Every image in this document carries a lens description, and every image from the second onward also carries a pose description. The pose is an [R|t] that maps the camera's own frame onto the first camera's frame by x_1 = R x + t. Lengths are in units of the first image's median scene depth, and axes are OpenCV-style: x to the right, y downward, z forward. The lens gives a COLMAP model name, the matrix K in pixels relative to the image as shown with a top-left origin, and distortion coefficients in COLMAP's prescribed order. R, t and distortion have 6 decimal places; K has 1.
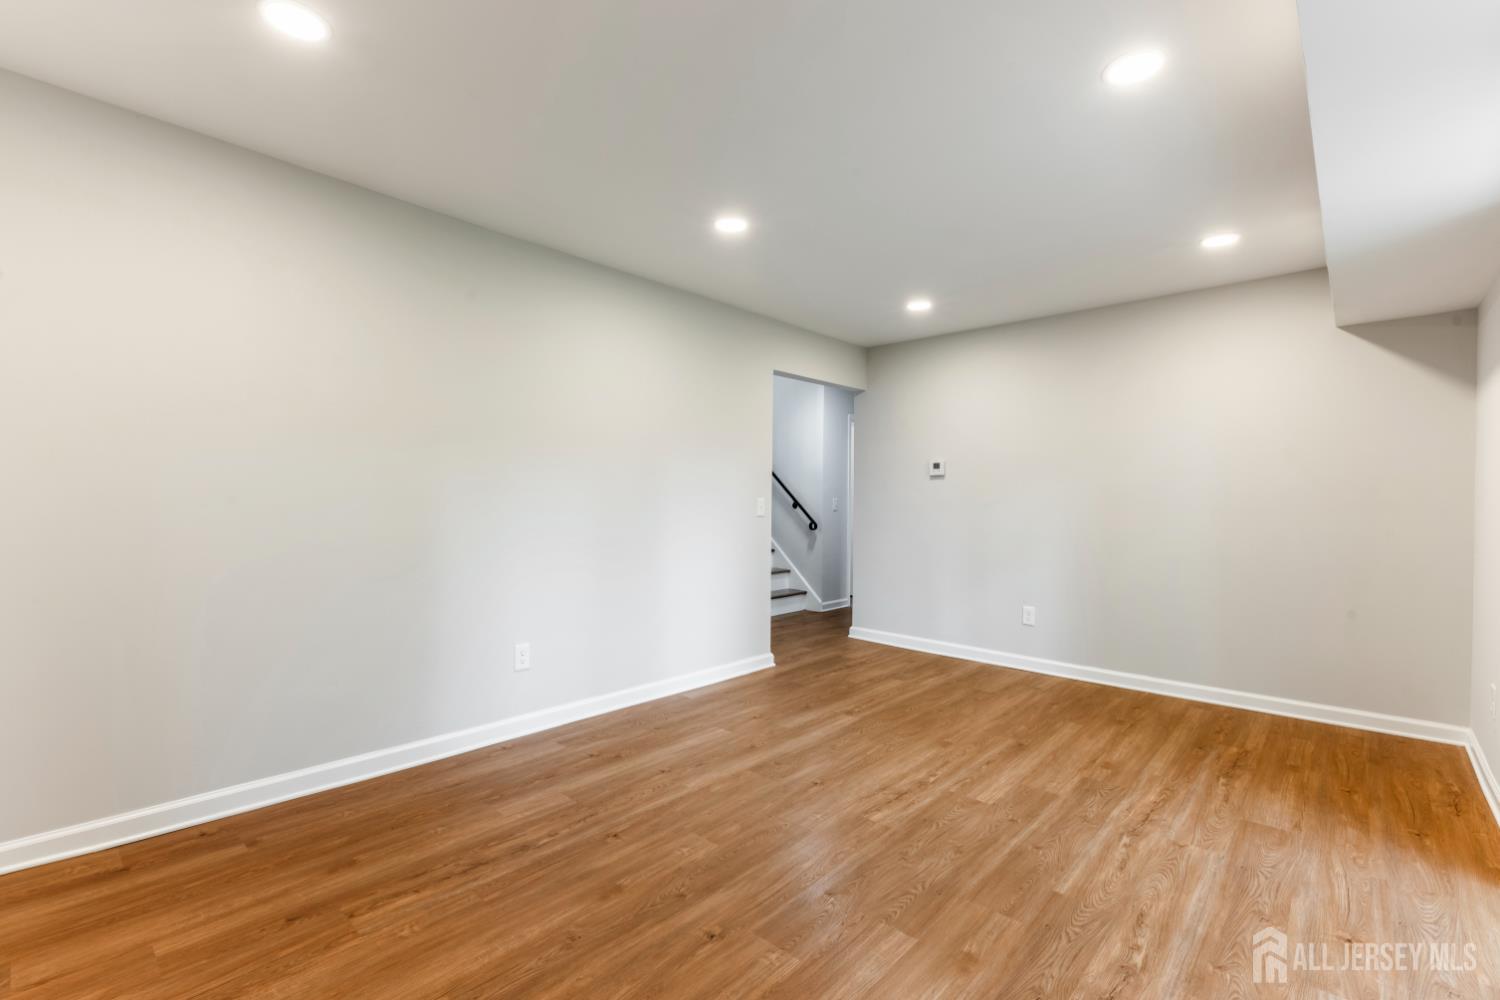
lens RADIAL K [[665.4, 0, 748.3], [0, 665.4, 500.8], [0, 0, 1]] dist [-0.001880, -0.000069]
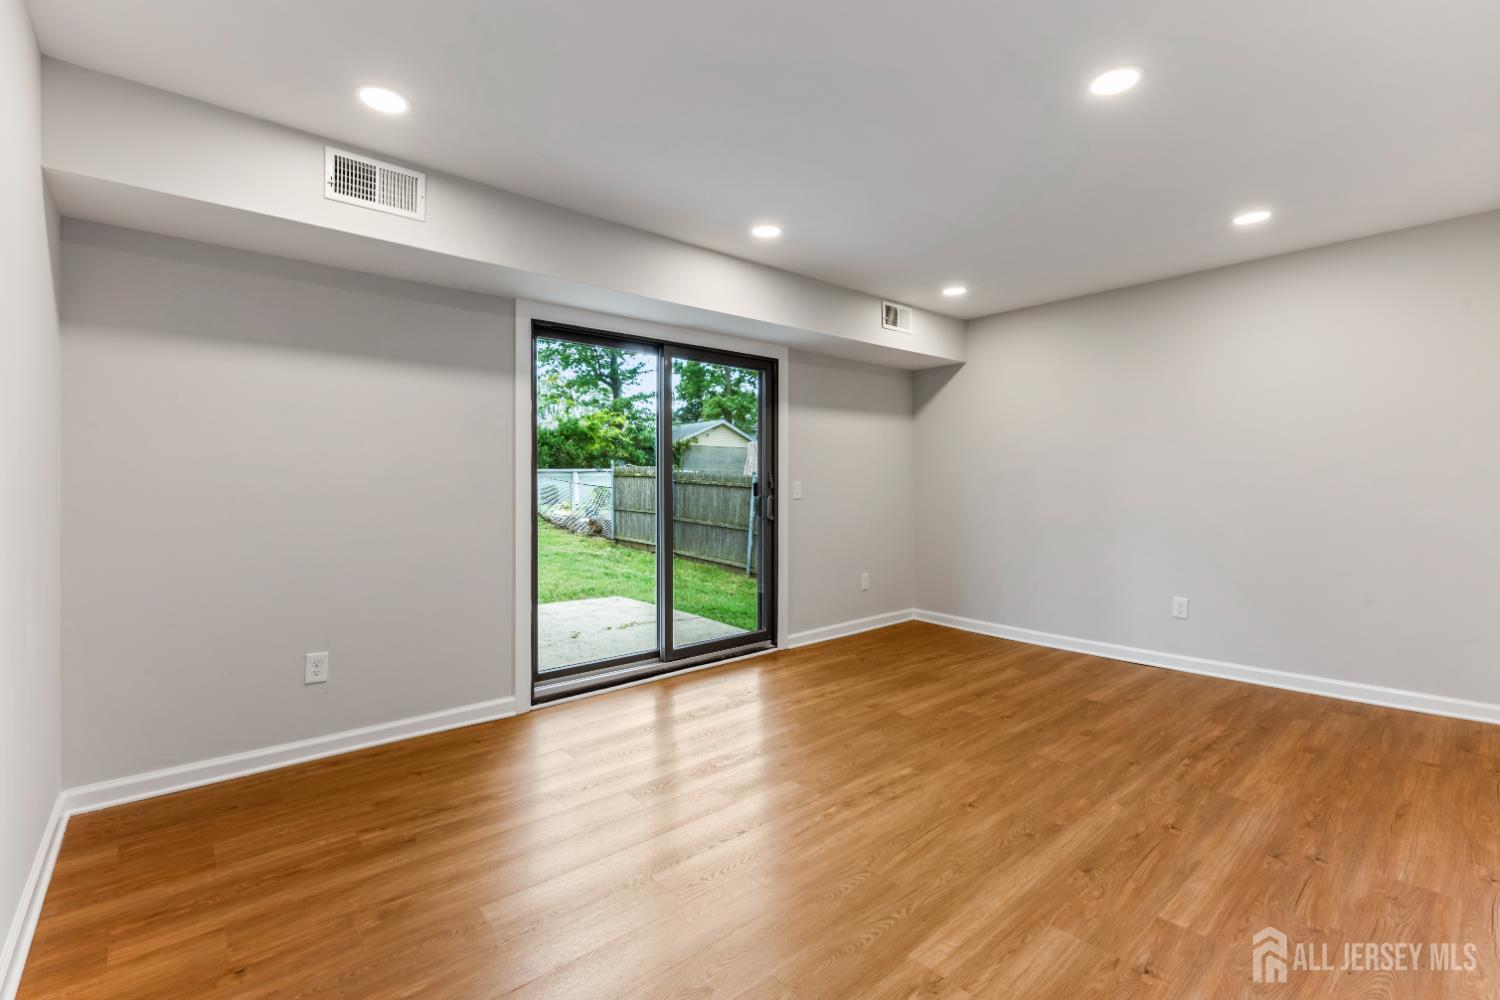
lens RADIAL K [[665.4, 0, 751.9], [0, 665.4, 494.6], [0, 0, 1]] dist [-0.001880, -0.000069]
pose [[-0.993439, -0.005730, 0.114217, 0.314145], [-0.003381, 0.999779, 0.020749, -0.002803], [-0.114310, 0.020227, -0.993239, 2.049782]]
